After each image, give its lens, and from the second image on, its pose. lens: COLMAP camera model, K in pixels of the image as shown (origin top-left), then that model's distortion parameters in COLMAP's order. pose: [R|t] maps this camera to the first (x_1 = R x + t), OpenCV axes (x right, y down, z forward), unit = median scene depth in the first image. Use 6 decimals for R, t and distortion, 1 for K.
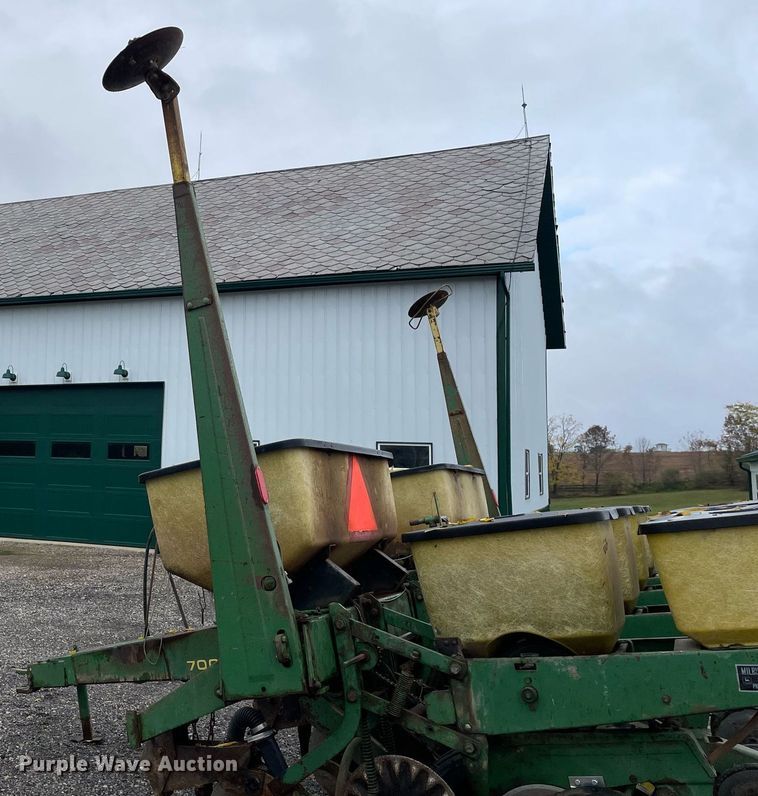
lens RADIAL K [[794.8, 0, 231.4], [0, 794.8, 355.8], [0, 0, 1]] dist [0.071400, -0.110680]
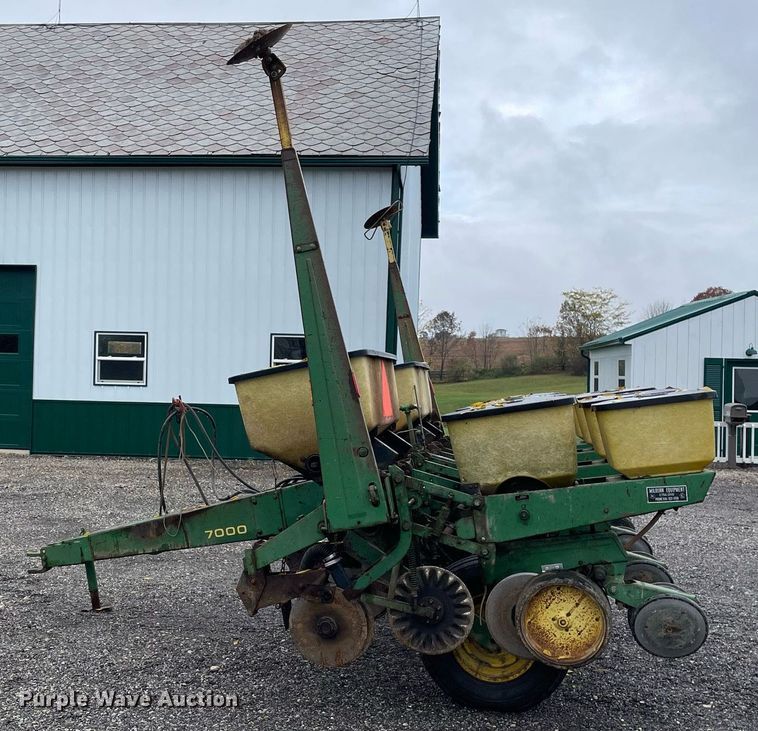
lens RADIAL K [[920.2, 0, 335.0], [0, 920.2, 355.7], [0, 0, 1]] dist [0.070563, -0.075133]
pose [[0.950897, -0.004994, 0.309468, -0.213717], [-0.038265, 0.990302, 0.133557, -0.043130], [-0.307134, -0.138841, 0.941484, -0.212808]]
